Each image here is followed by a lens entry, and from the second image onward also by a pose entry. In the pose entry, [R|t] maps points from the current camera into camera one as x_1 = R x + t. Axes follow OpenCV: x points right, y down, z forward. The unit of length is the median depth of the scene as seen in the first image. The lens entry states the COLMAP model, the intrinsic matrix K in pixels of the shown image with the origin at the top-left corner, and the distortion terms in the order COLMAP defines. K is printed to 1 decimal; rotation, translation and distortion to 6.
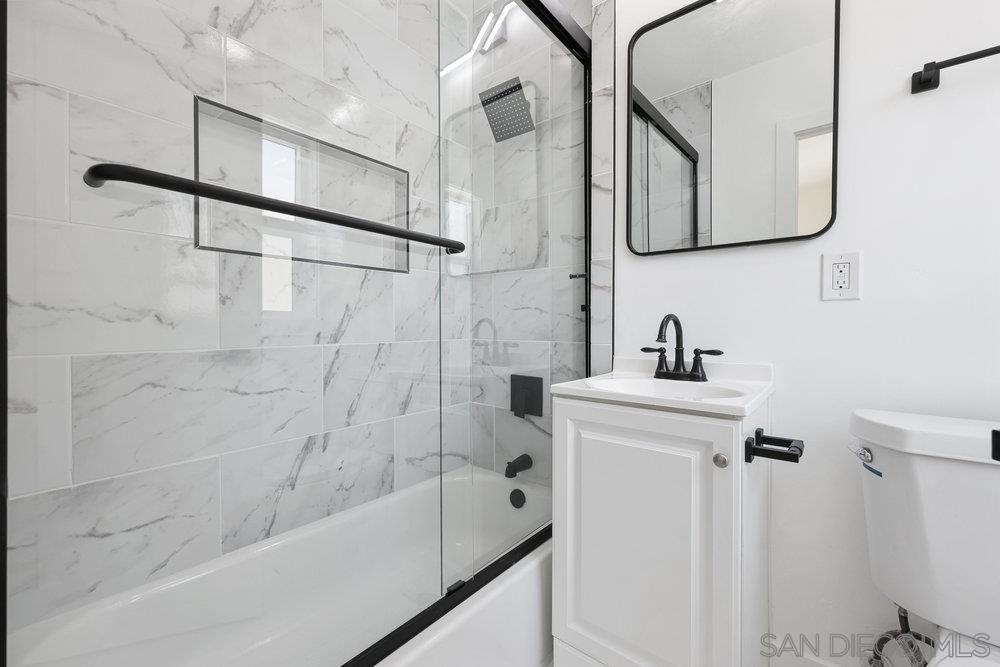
lens RADIAL K [[406.2, 0, 500.0], [0, 406.2, 333.5], [0, 0, 1]] dist [-0.003134, -0.000359]
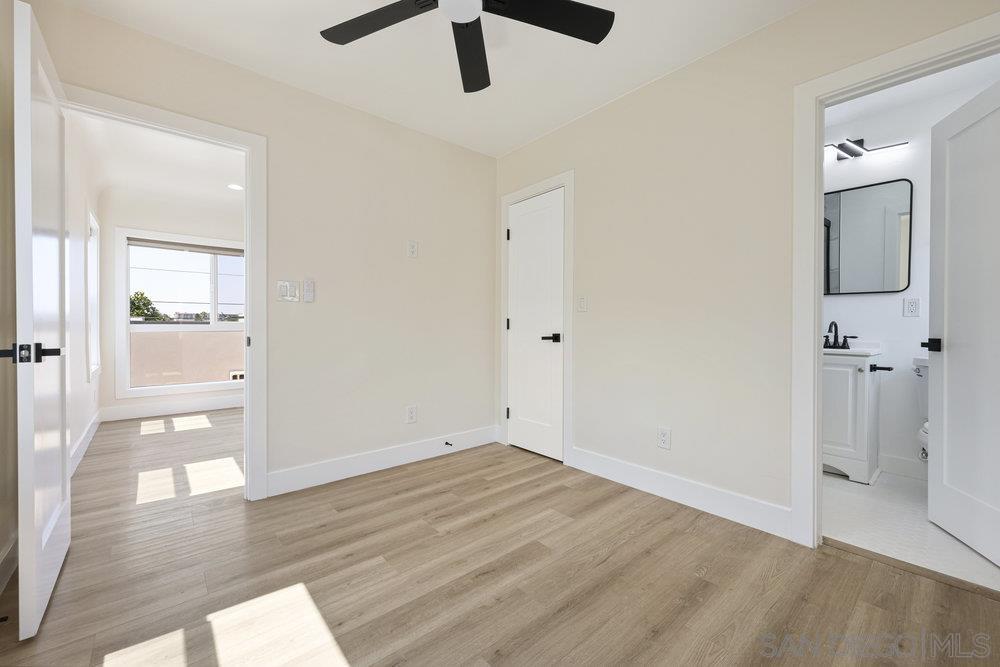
lens RADIAL K [[399.4, 0, 500.0], [0, 399.4, 333.5], [0, 0, 1]] dist [0.000057, 0.000142]
pose [[0.985393, 0.006279, -0.170179, -1.160599], [-0.005816, 0.999978, 0.003219, 0.028270], [0.170195, -0.002182, 0.985408, -1.734436]]
